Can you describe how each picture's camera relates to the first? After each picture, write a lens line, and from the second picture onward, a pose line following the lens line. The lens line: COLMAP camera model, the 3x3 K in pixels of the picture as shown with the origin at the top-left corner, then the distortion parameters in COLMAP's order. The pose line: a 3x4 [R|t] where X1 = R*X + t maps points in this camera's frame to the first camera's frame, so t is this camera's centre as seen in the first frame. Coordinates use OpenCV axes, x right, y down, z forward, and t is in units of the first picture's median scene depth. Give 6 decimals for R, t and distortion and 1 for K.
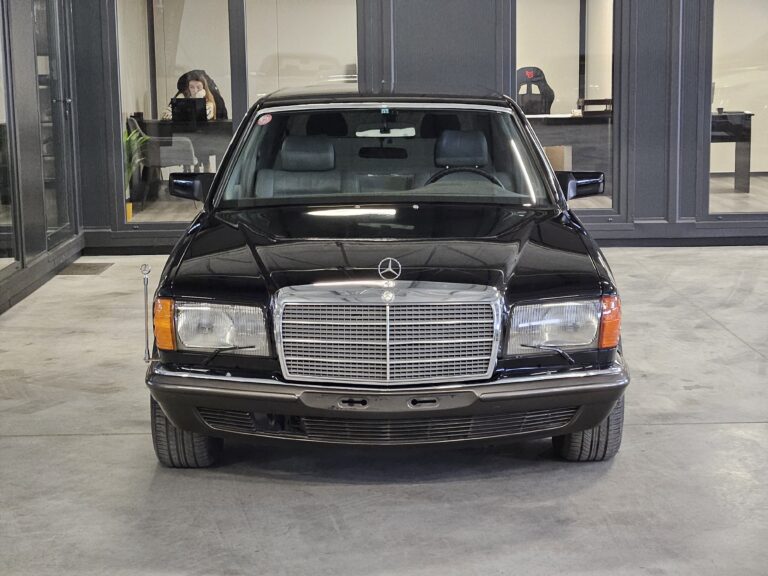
lens RADIAL K [[1382.8, 0, 371.0], [0, 1382.8, 287.5], [0, 0, 1]] dist [0.005103, 0.308973]
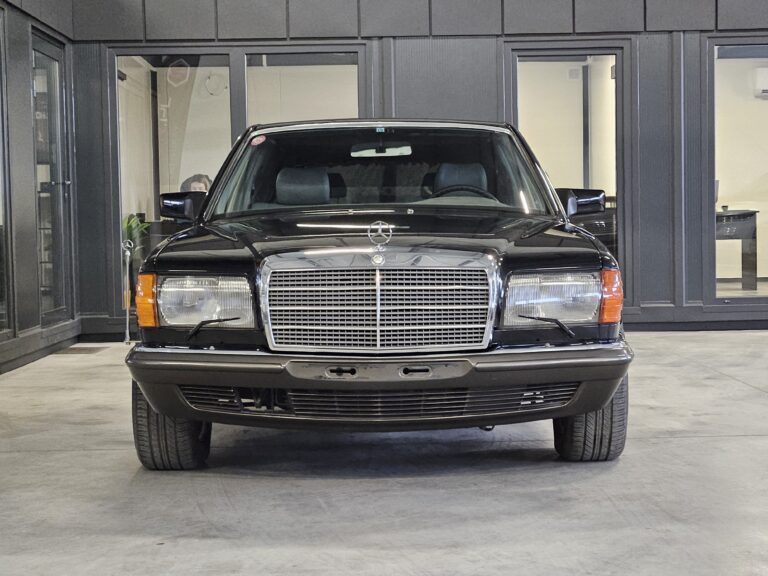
lens RADIAL K [[1392.8, 0, 384.0], [0, 1392.8, 288.0], [0, 0, 1]] dist [-0.016755, 0.259120]
pose [[0.999994, -0.002530, 0.002468, 0.010536], [0.002799, 0.993226, -0.116169, 0.104481], [-0.002157, 0.116175, 0.993226, 0.031702]]
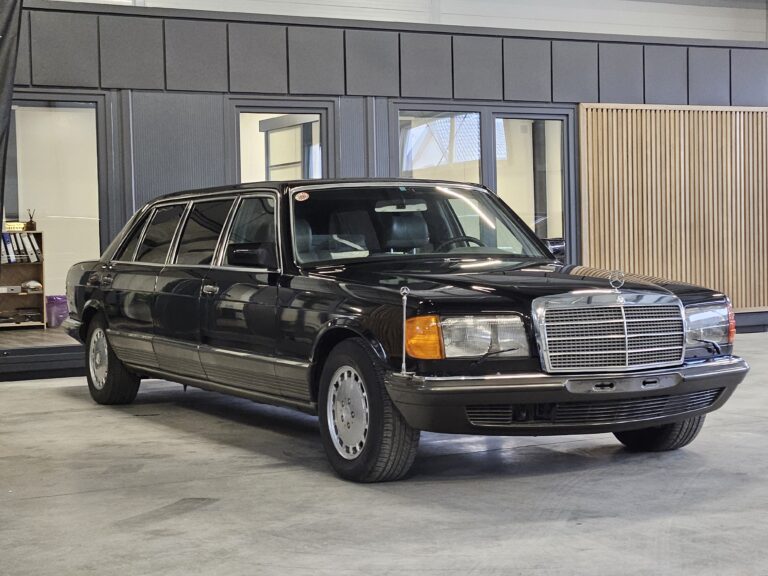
lens RADIAL K [[1392.8, 0, 384.0], [0, 1392.8, 288.0], [0, 0, 1]] dist [-0.016755, 0.259120]
pose [[0.886373, -0.019935, 0.462542, -0.573466], [0.084847, 0.989146, -0.119962, 0.097702], [-0.455130, 0.145577, 0.878444, -0.004980]]
